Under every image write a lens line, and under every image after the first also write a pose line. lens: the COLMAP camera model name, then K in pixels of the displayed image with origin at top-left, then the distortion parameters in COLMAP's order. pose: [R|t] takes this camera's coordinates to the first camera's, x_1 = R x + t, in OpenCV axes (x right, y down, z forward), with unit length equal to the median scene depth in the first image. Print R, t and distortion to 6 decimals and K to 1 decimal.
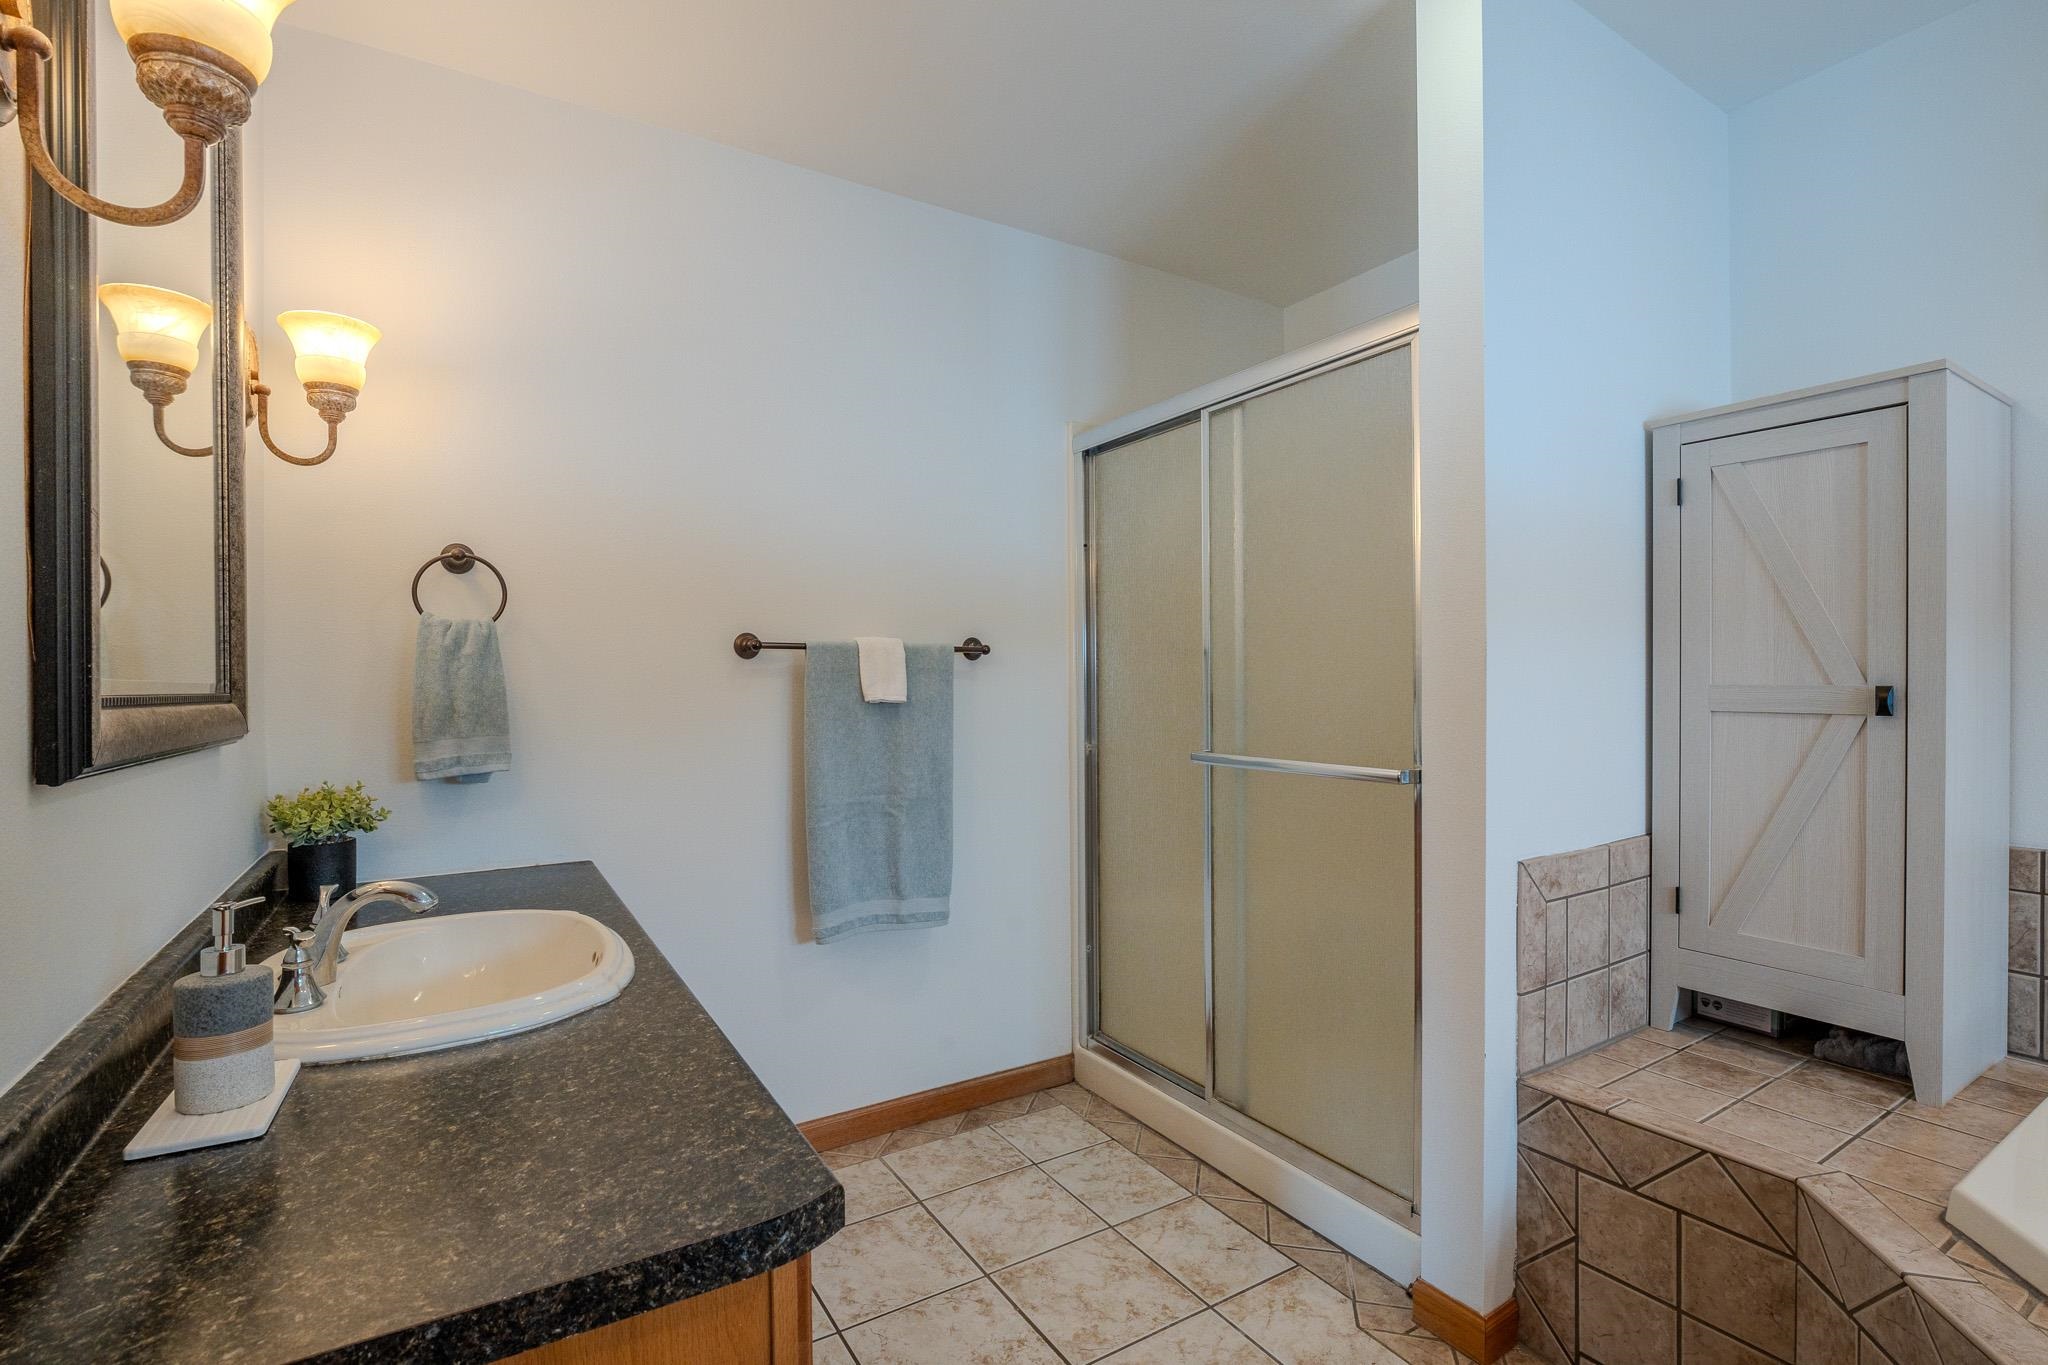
lens RADIAL K [[951.1, 0, 1033.7], [0, 951.1, 686.4], [0, 0, 1]] dist [-0.011738, 0.000121]
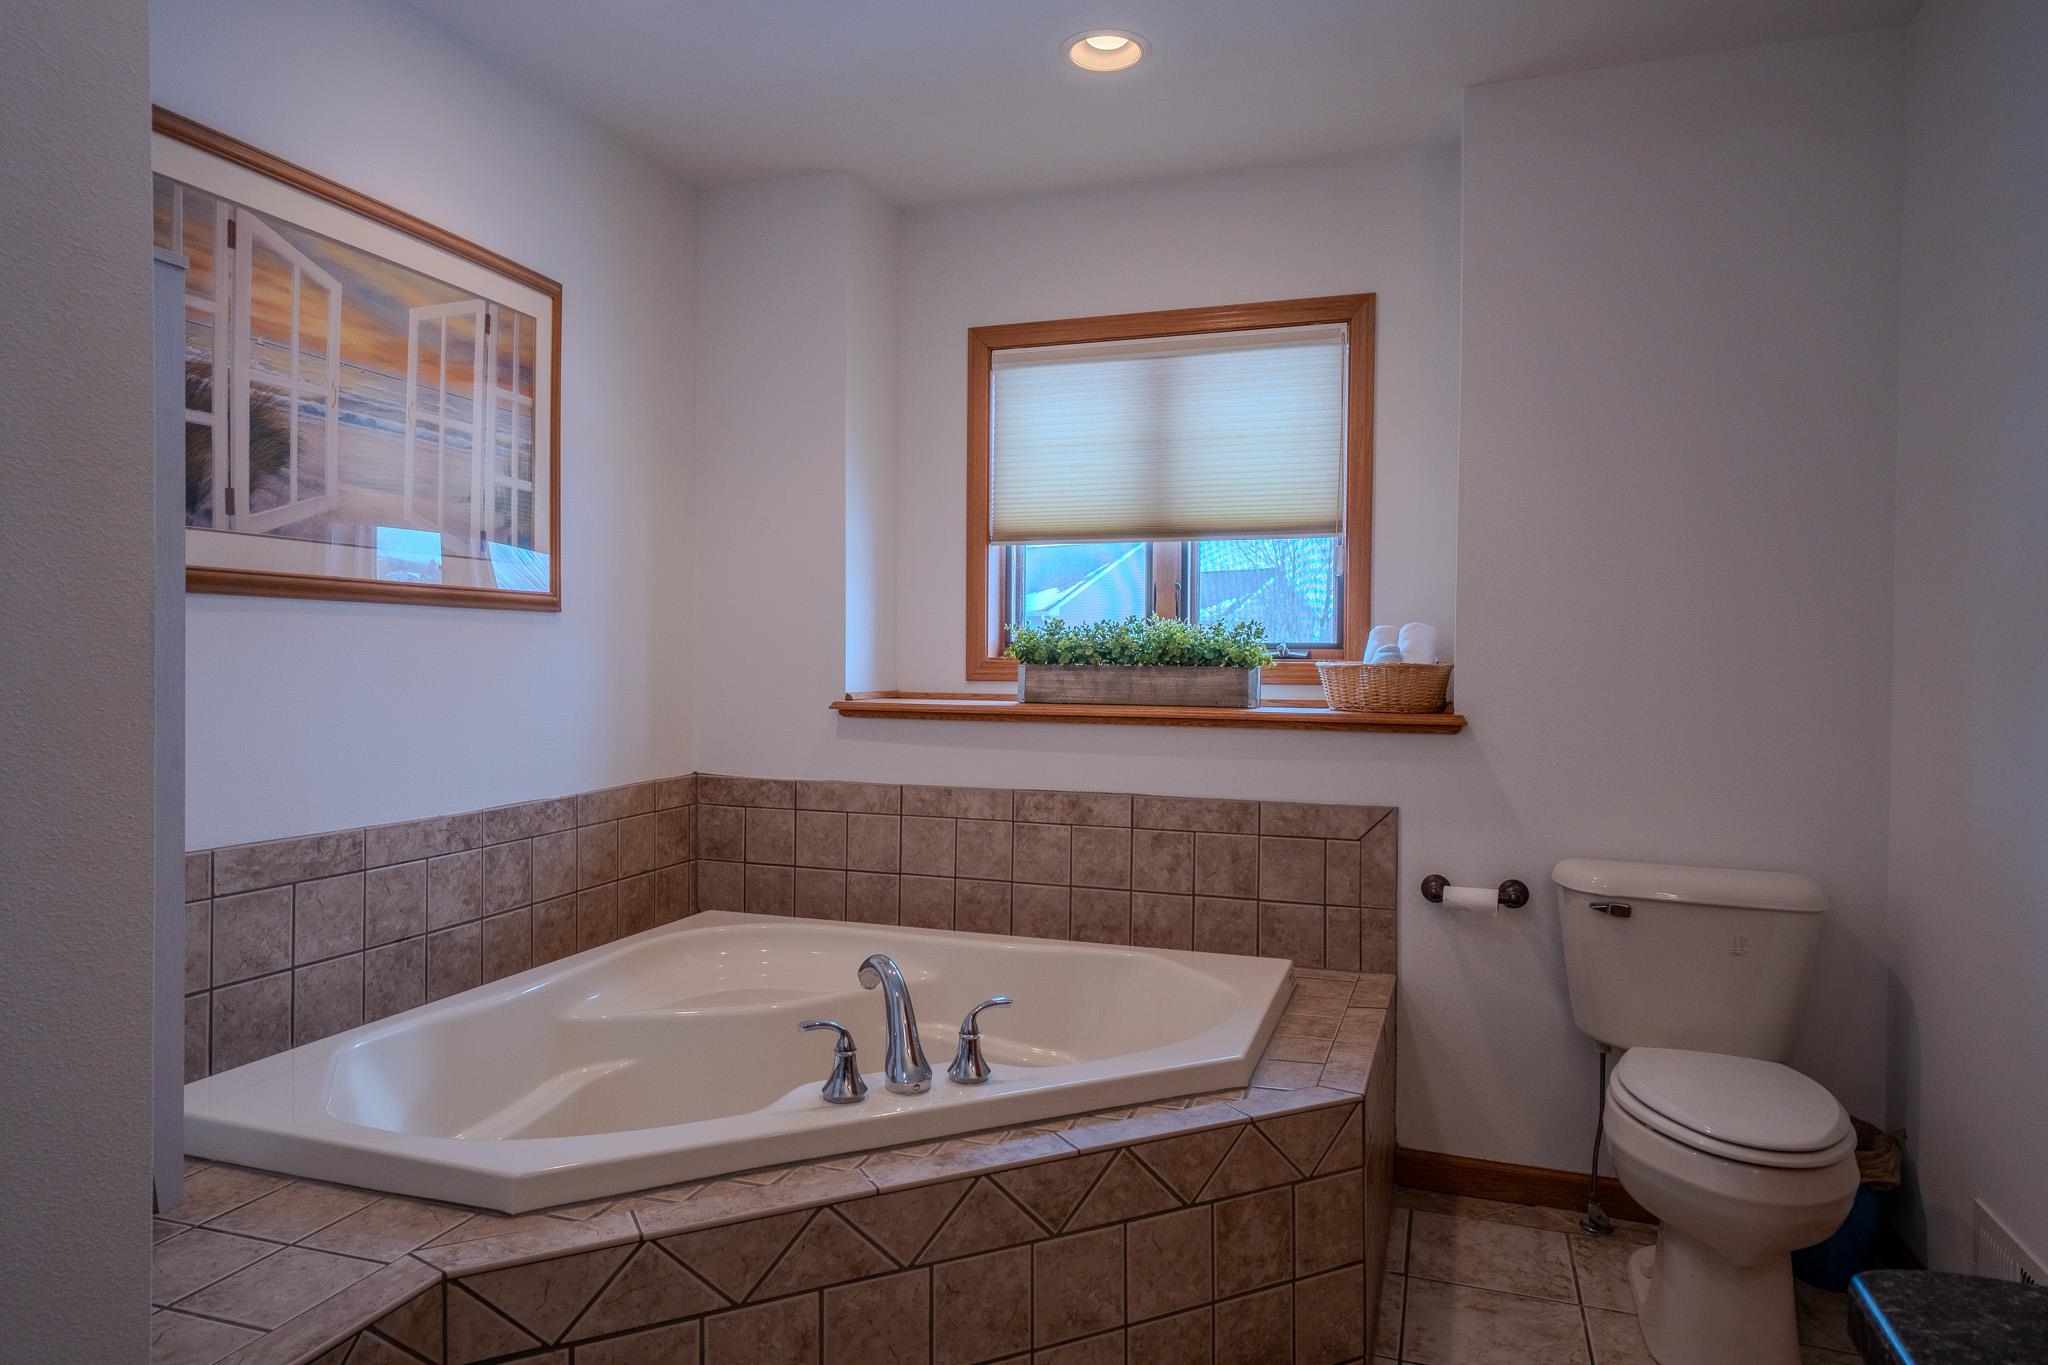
lens RADIAL K [[1240.5, 0, 1024.8], [0, 1240.5, 673.3], [0, 0, 1]] dist [-0.001261, -0.000445]
pose [[-0.633126, -0.001627, 0.774047, -0.330350], [0.001954, 0.999991, 0.003700, 0.002325], [-0.774047, 0.003854, -0.633117, 1.274349]]
